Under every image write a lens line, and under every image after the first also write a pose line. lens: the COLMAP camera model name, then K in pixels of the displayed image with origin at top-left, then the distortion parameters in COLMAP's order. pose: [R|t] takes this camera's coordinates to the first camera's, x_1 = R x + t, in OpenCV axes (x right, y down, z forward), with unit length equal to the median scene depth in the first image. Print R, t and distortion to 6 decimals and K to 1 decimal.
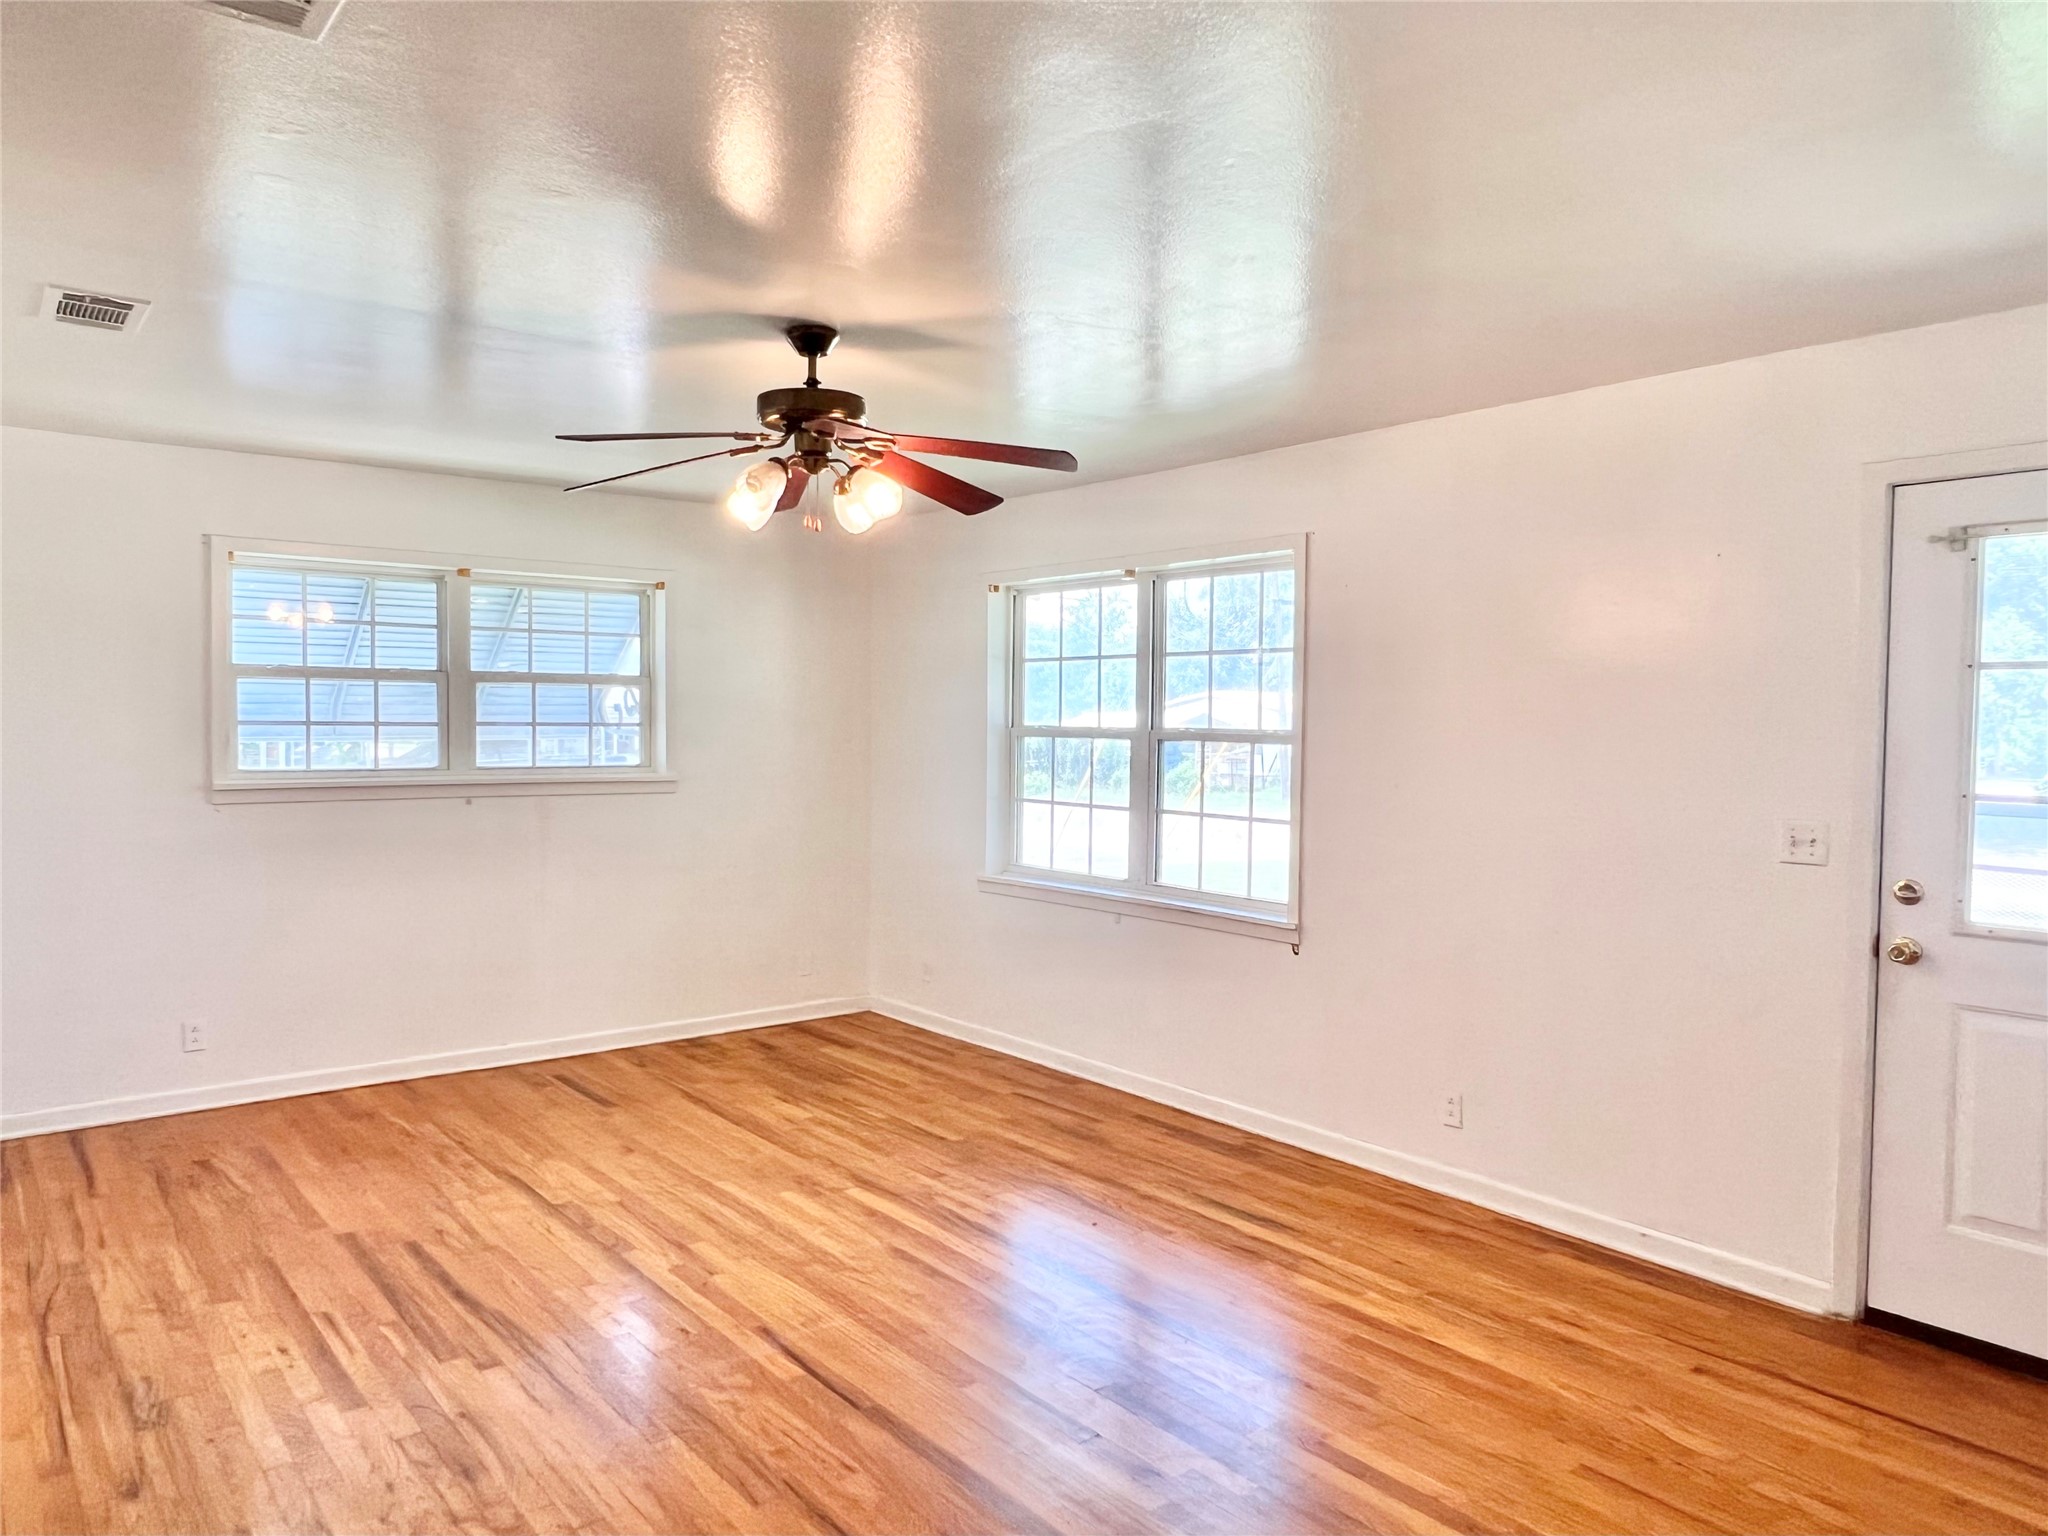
lens RADIAL K [[1363.1, 0, 1012.3], [0, 1363.1, 767.7], [0, 0, 1]] dist [0.005440, 0.001551]
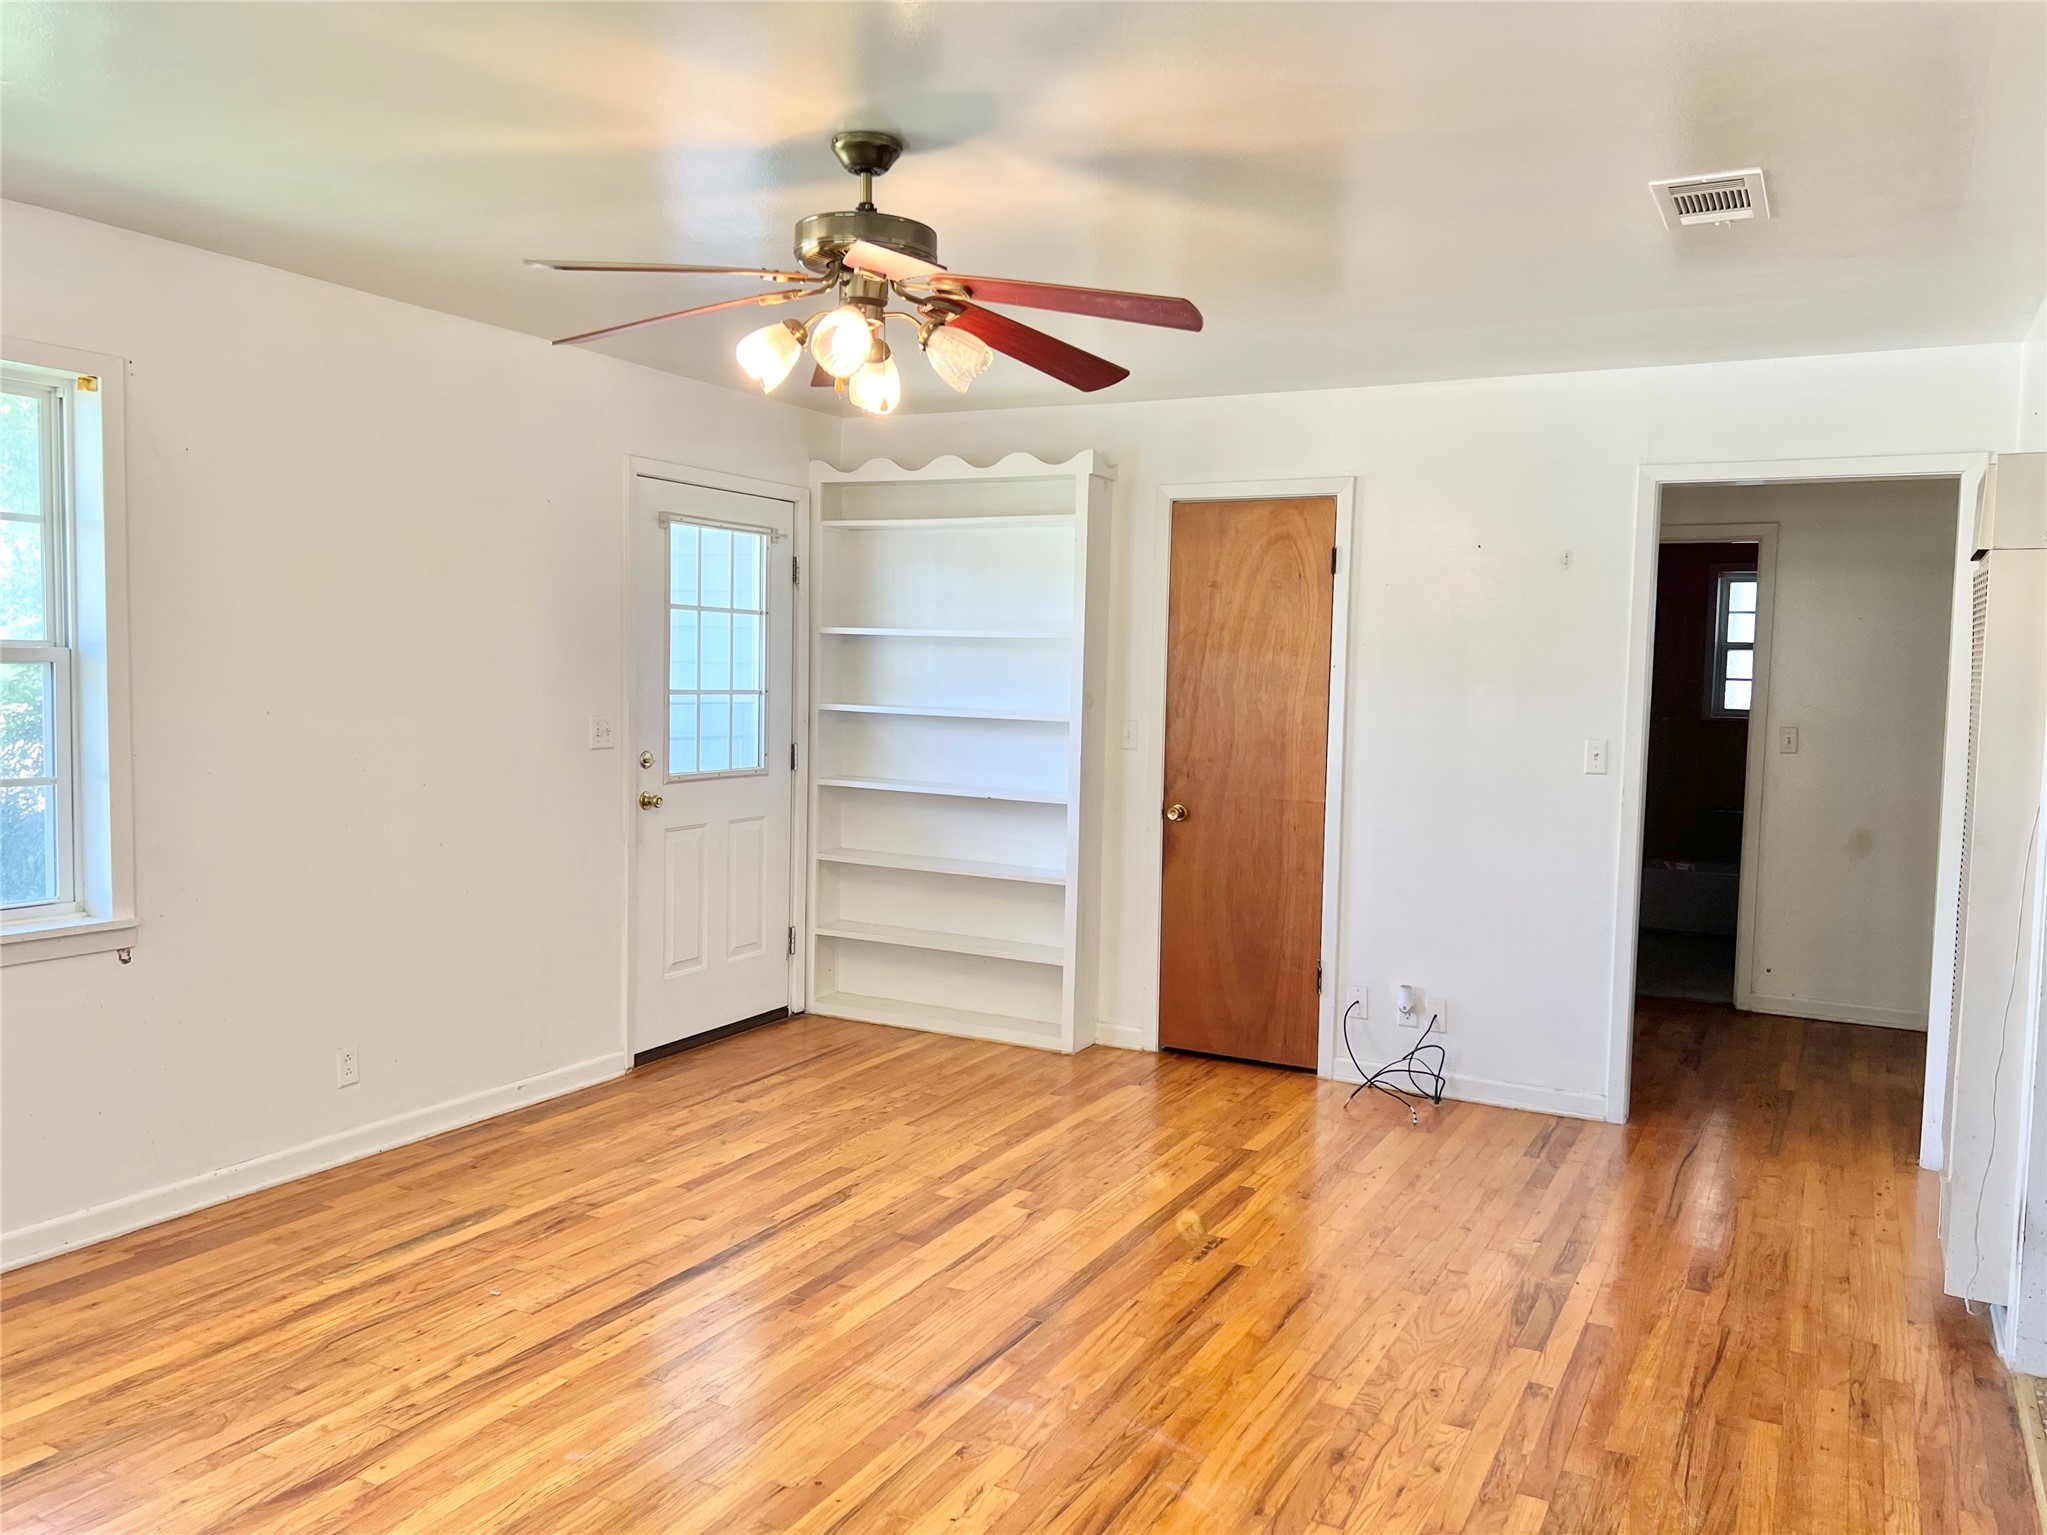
lens RADIAL K [[1541.1, 0, 1027.1], [0, 1541.1, 757.6], [0, 0, 1]] dist [0.047198, -0.032641]
pose [[-0.397589, -0.071522, 0.914772, -0.922653], [0.005987, 0.996734, 0.080532, -0.037449], [-0.917544, 0.037495, -0.395862, 1.173228]]
